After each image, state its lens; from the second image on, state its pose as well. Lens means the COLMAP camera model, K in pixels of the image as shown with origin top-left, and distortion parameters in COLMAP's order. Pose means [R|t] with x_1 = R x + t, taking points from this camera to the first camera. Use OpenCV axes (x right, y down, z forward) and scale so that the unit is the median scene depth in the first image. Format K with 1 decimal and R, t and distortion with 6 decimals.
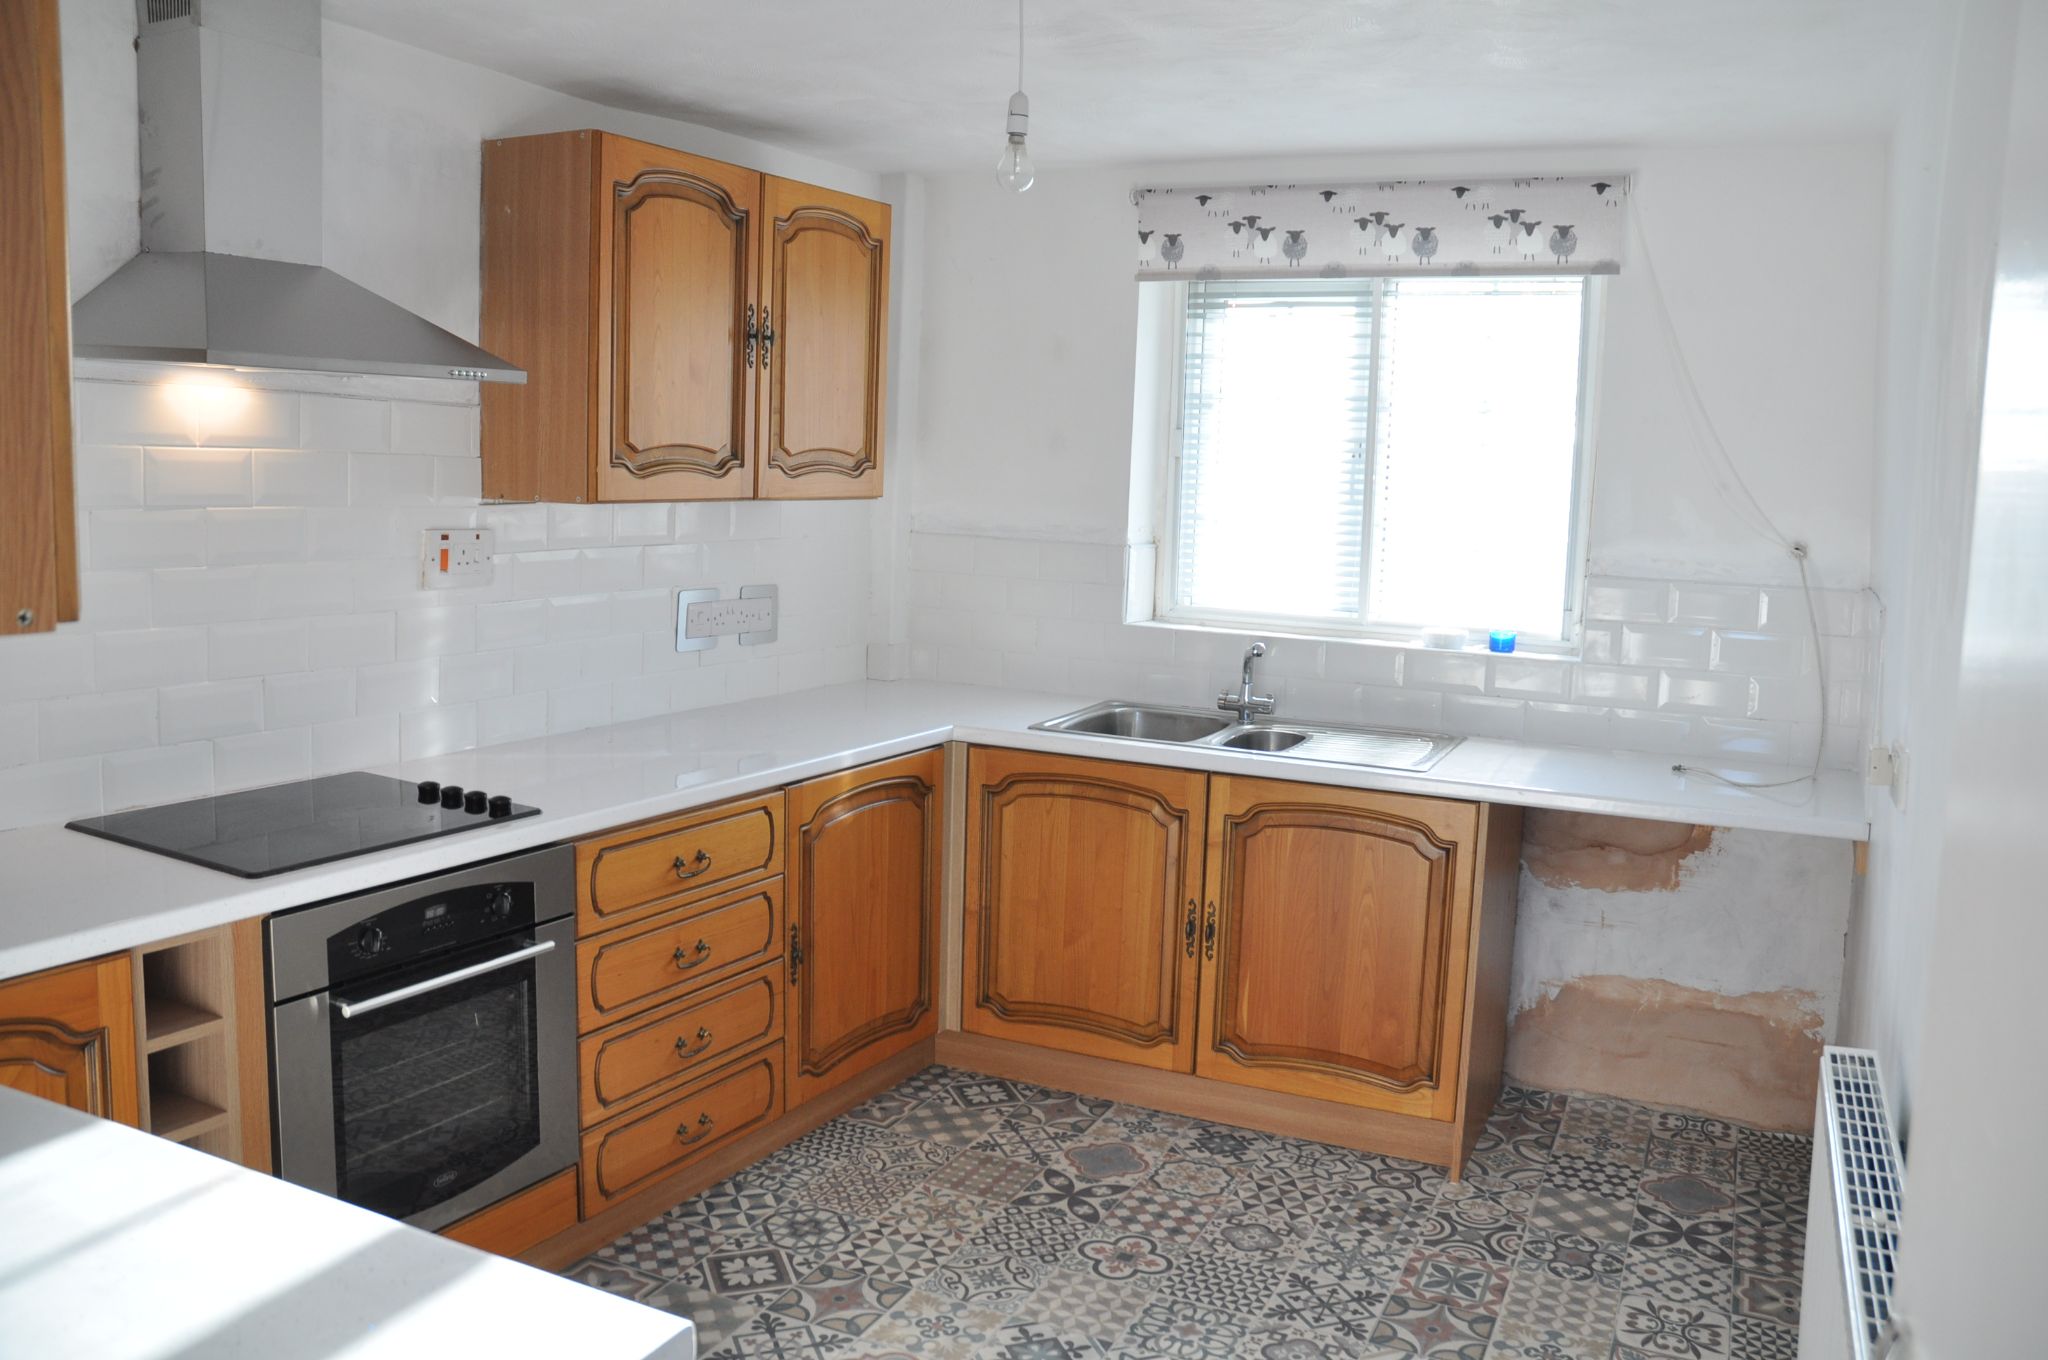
lens RADIAL K [[1561.1, 0, 1024.0], [0, 1561.1, 680.0], [0, 0, 1]] dist [-0.104286, 0.000753]
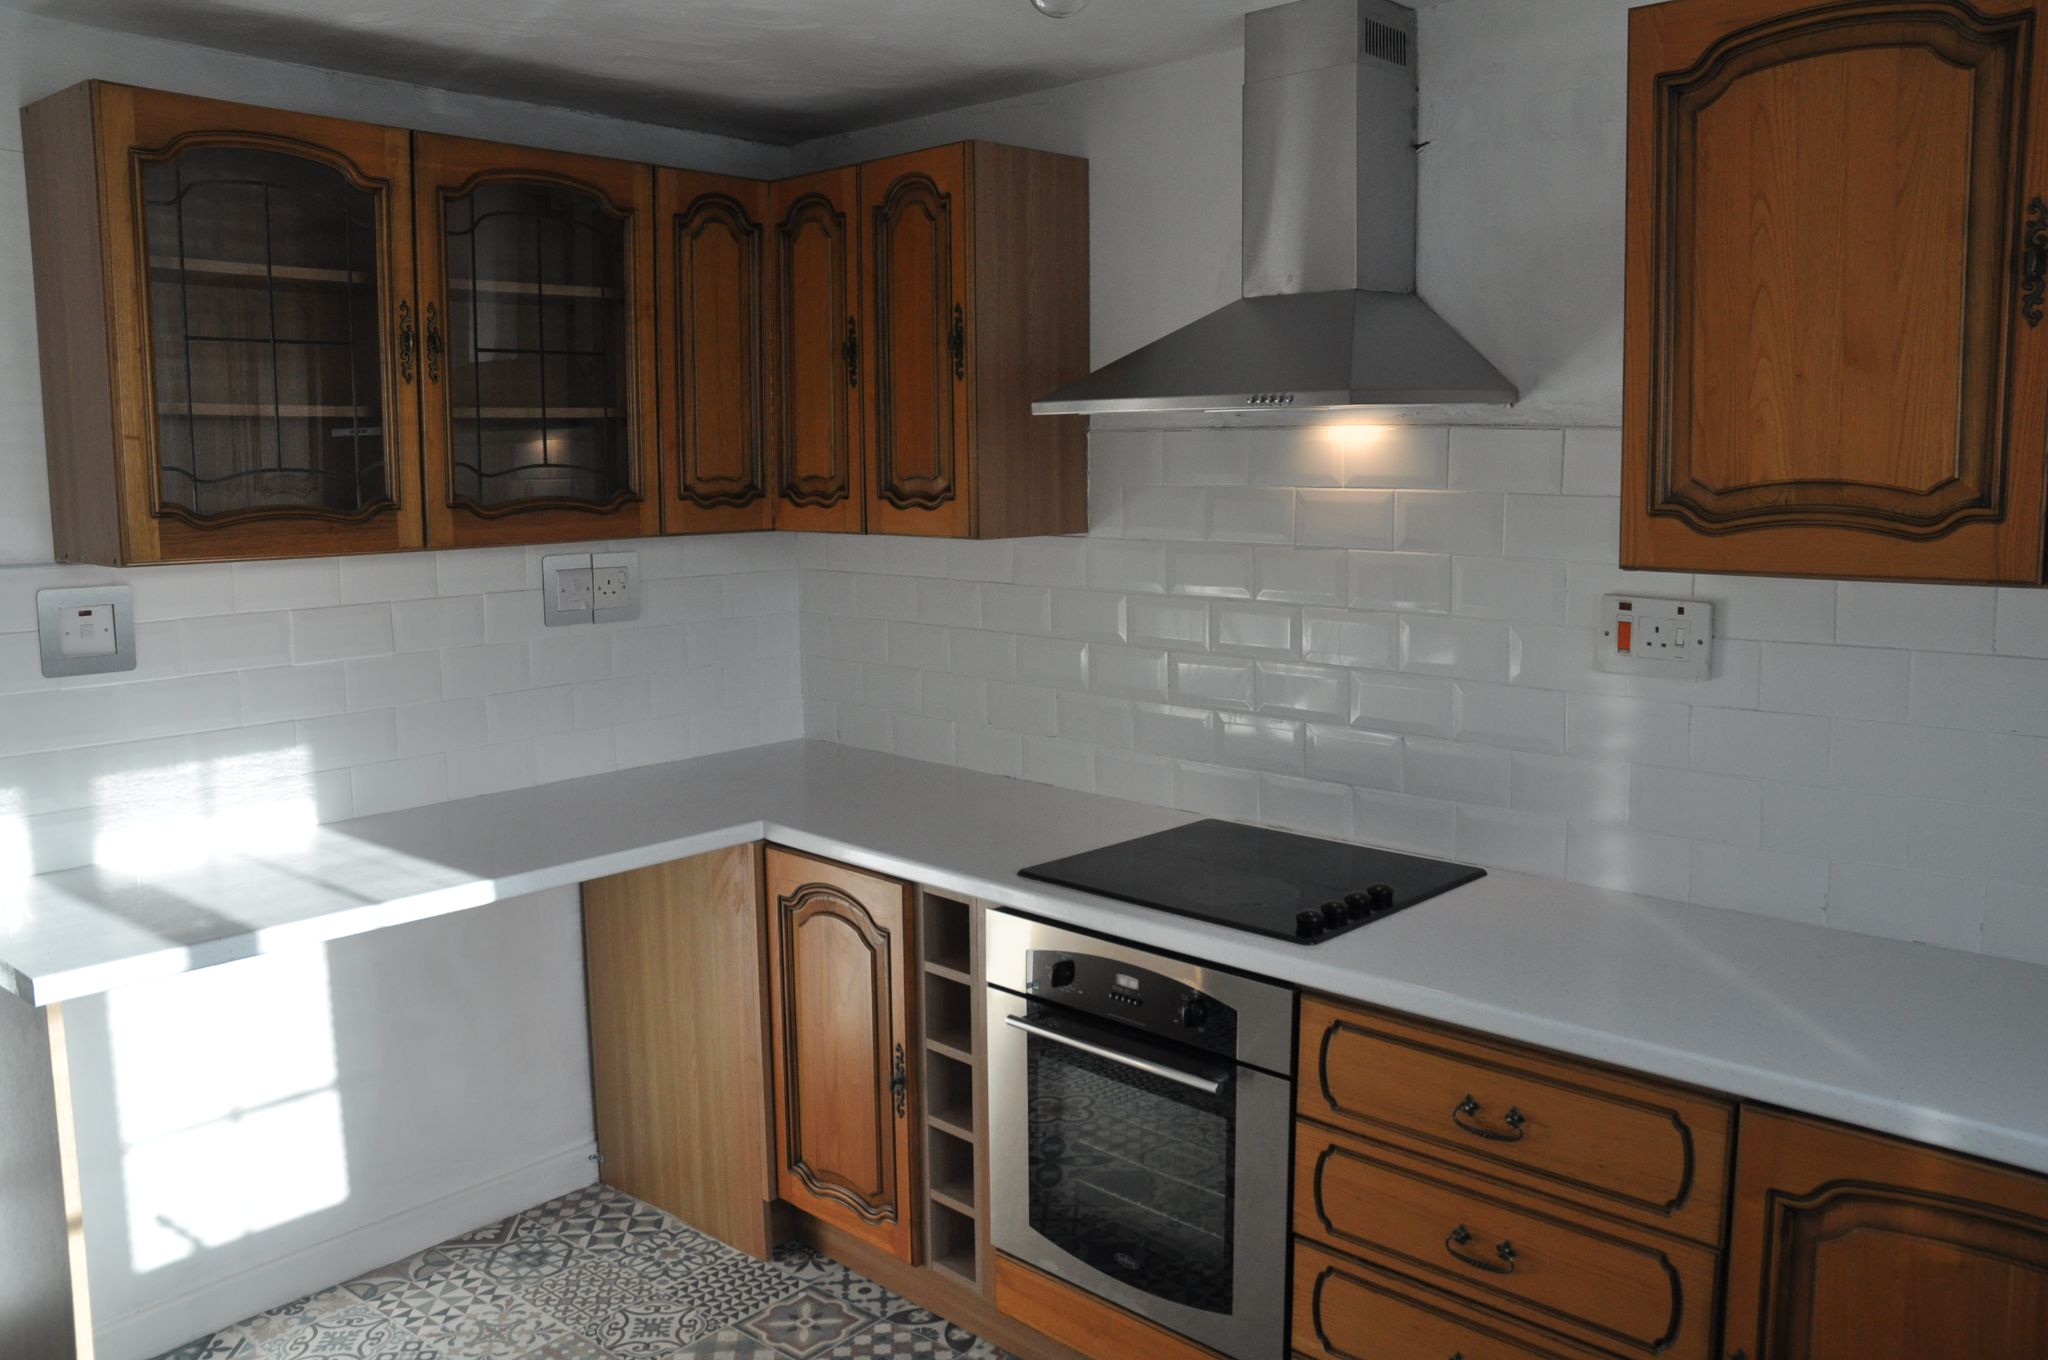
lens RADIAL K [[1651.7, 0, 1024.0], [0, 1651.7, 680.0], [0, 0, 1]] dist [-0.062340, 0.000480]
pose [[-0.257950, 0.102476, -0.960708, 0.493434], [-0.130826, 0.981496, 0.139820, -0.137613], [0.957260, 0.161753, -0.239770, 0.962930]]
